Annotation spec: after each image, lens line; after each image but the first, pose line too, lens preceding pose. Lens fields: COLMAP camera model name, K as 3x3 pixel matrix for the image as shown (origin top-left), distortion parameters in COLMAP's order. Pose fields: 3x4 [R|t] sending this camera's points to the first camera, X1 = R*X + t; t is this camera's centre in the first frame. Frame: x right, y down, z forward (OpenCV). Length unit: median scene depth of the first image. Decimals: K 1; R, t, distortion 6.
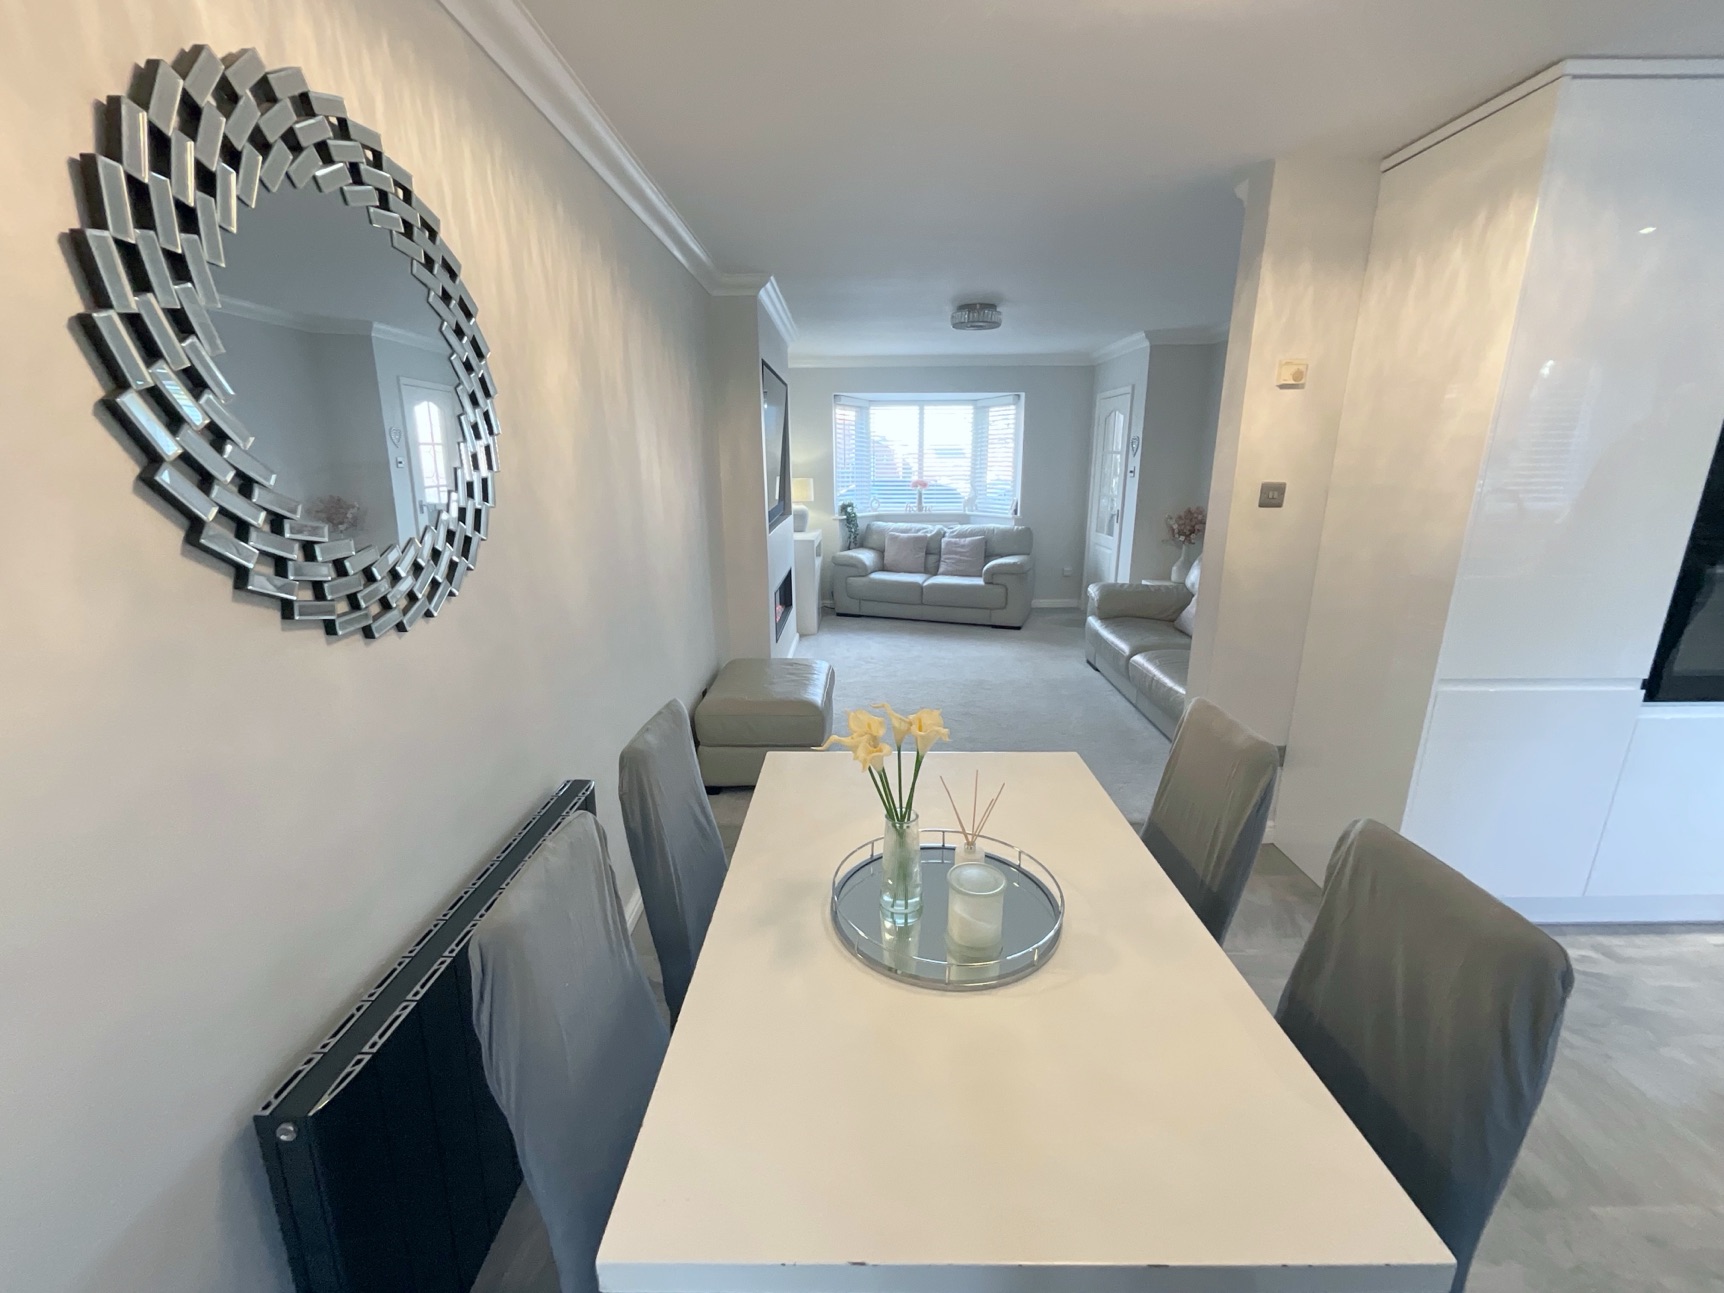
lens RADIAL K [[699.7, 0, 862.0], [0, 699.7, 646.5], [0, 0, 1]] dist [-0.001405, 0.001056]
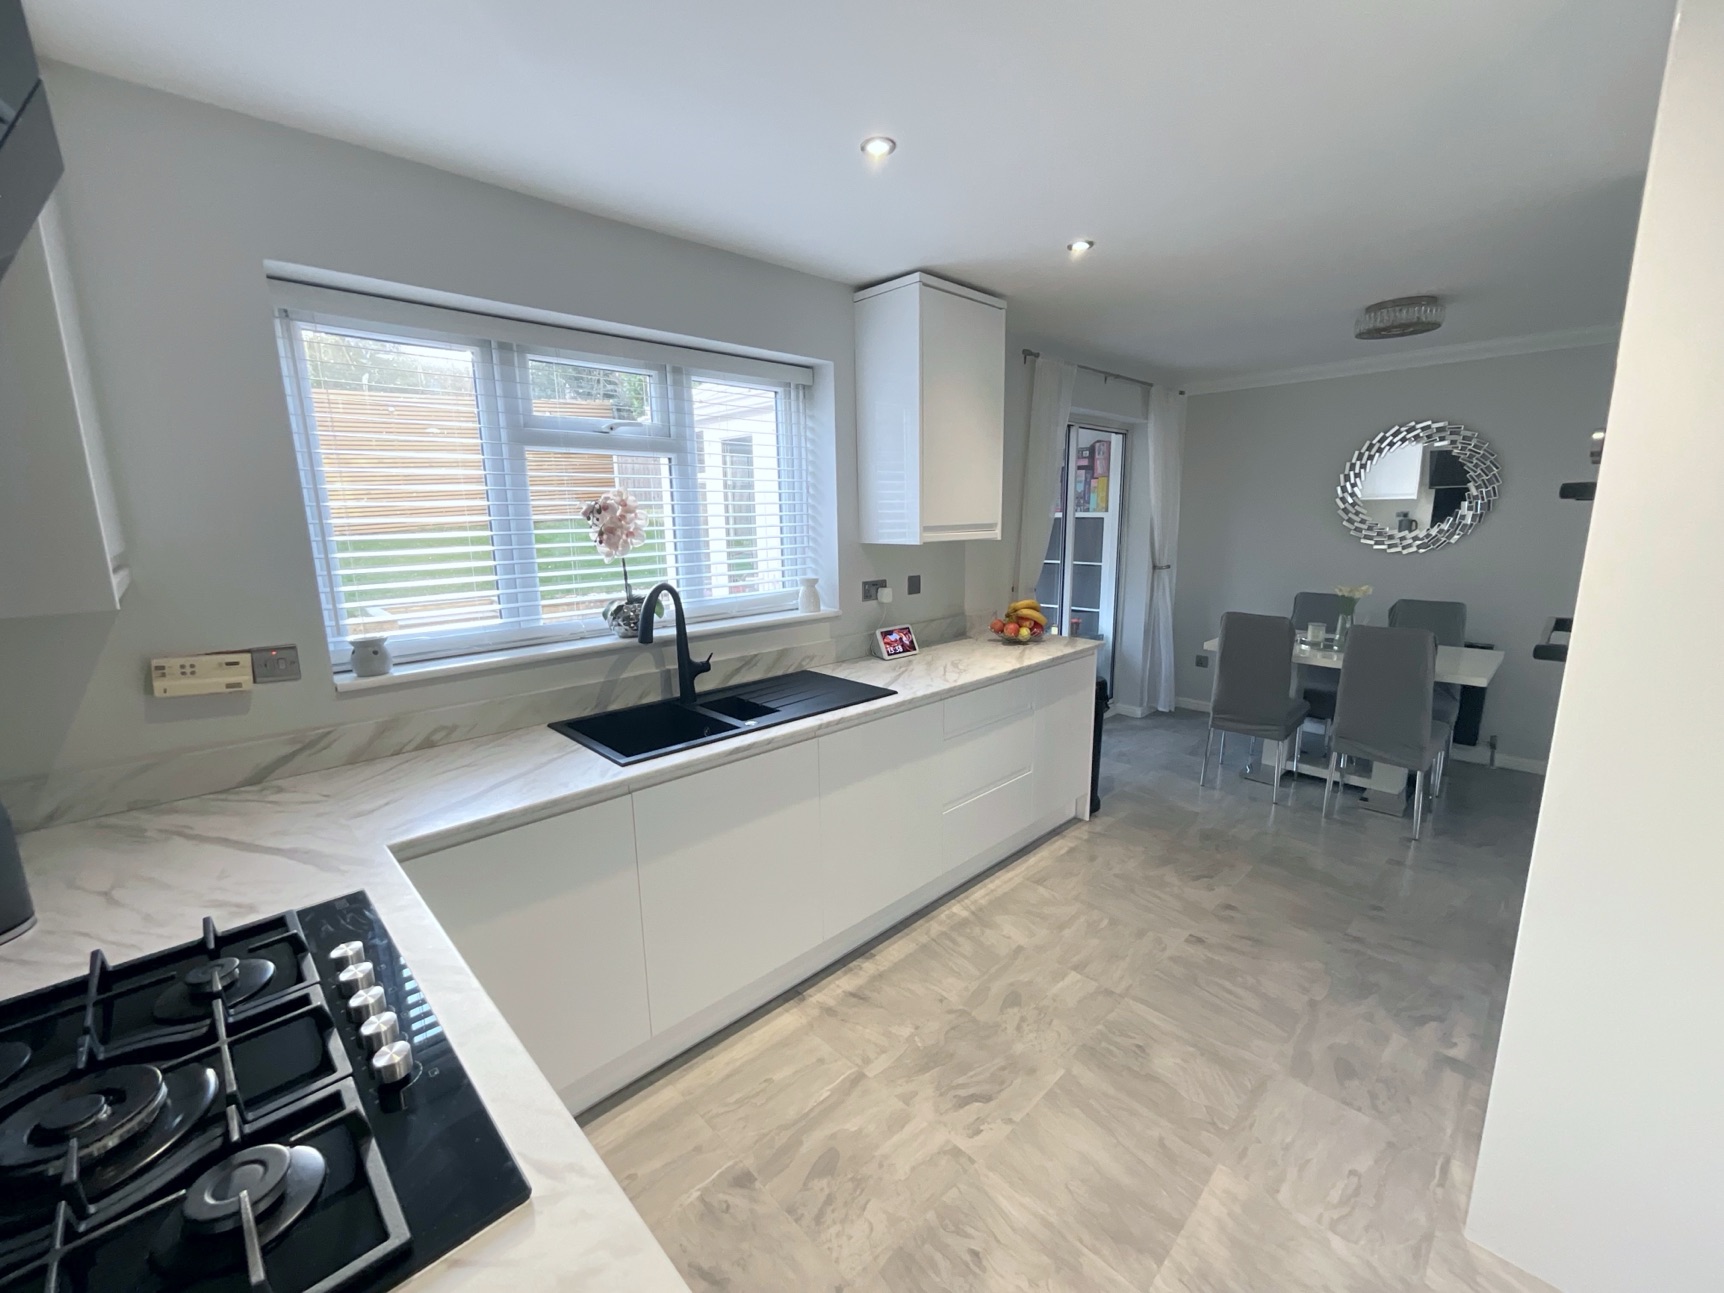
lens RADIAL K [[703.0, 0, 861.7], [0, 703.0, 643.6], [0, 0, 1]] dist [-0.001037, 0.000637]
pose [[-0.725141, 0.140574, -0.674099, 0.707737], [-0.161984, 0.916647, 0.365404, -0.085766], [0.669277, 0.374163, -0.641927, 0.294266]]
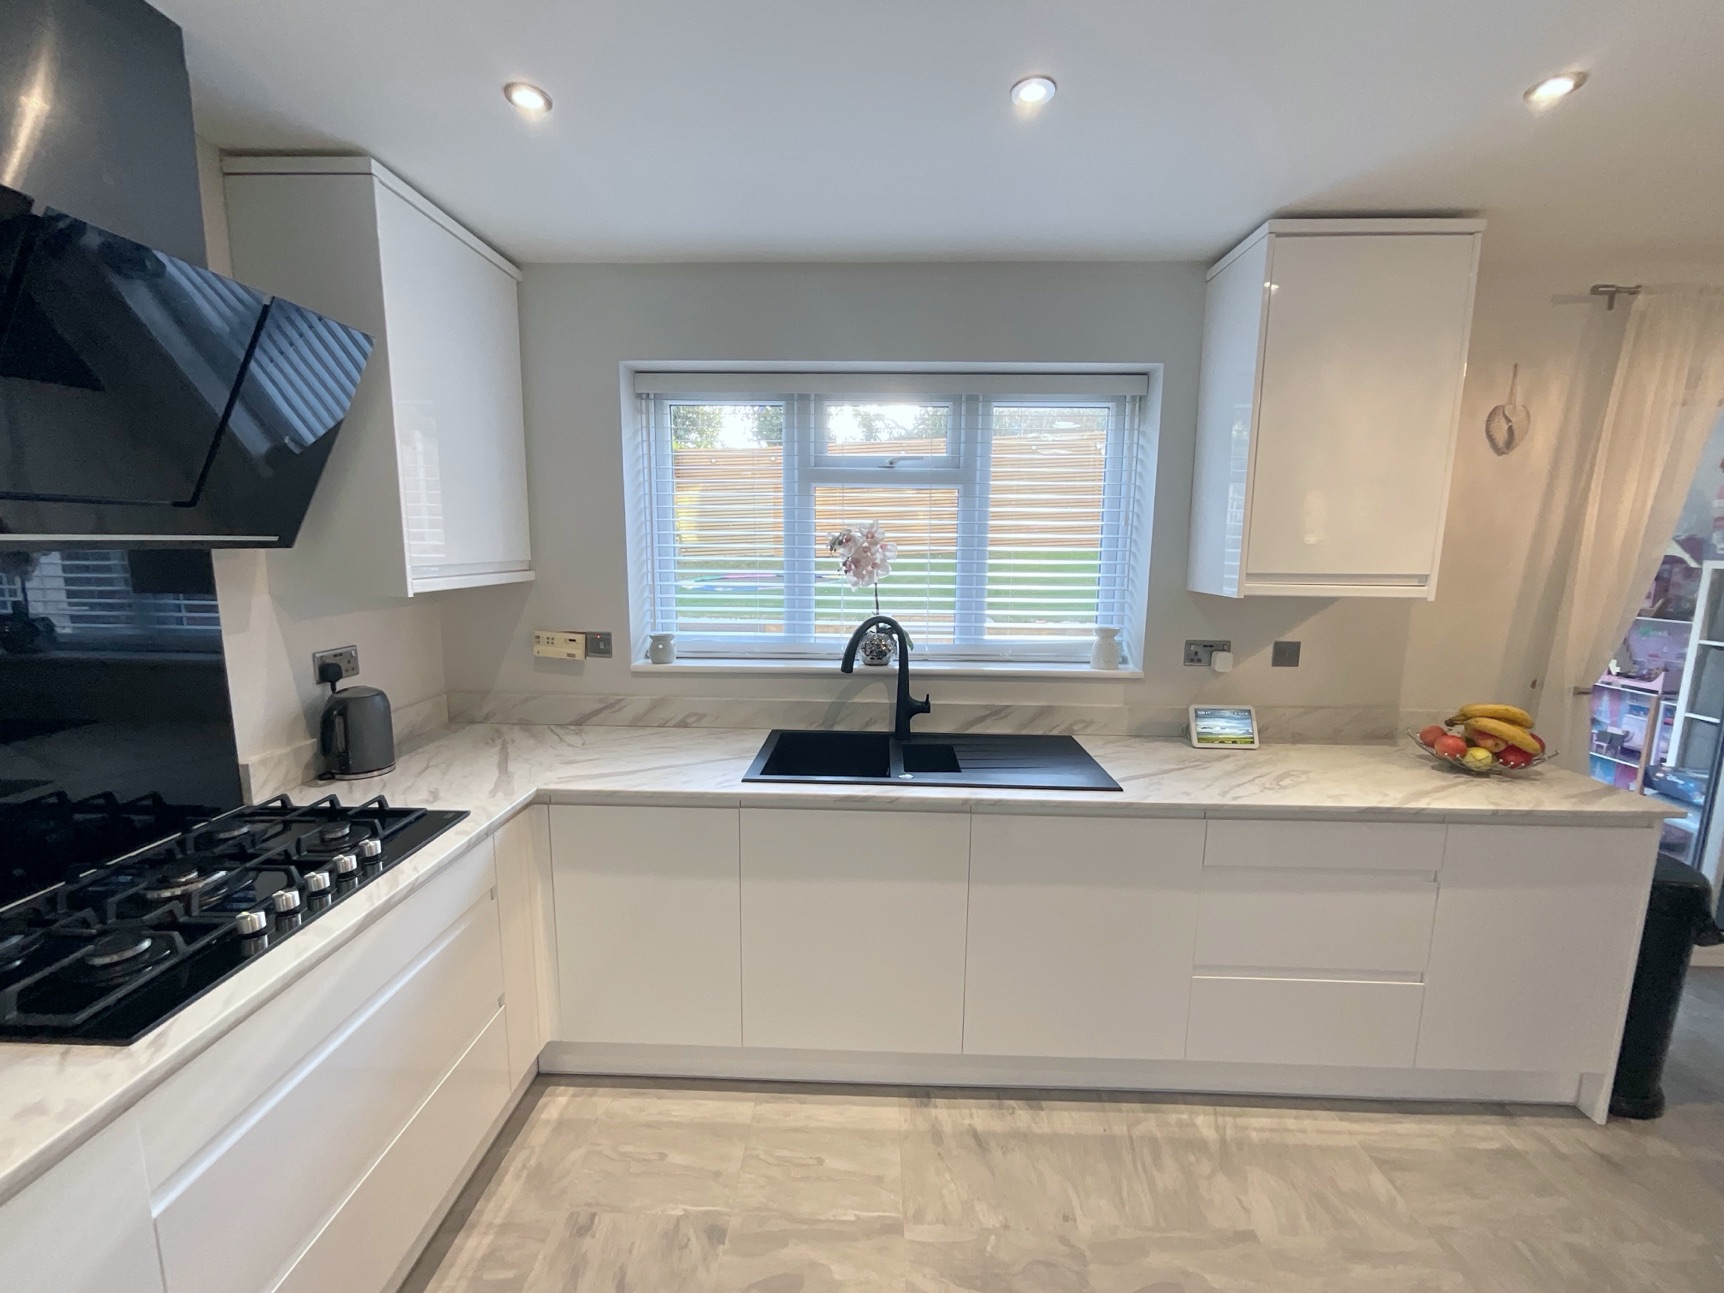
lens RADIAL K [[695.4, 0, 863.3], [0, 695.4, 644.8], [0, 0, 1]] dist [-0.000050, 0.000126]
pose [[-0.999236, -0.012655, 0.036978, 0.546469], [0.003126, 0.917211, 0.398389, -0.093102], [-0.038958, 0.398200, -0.916471, 0.312773]]
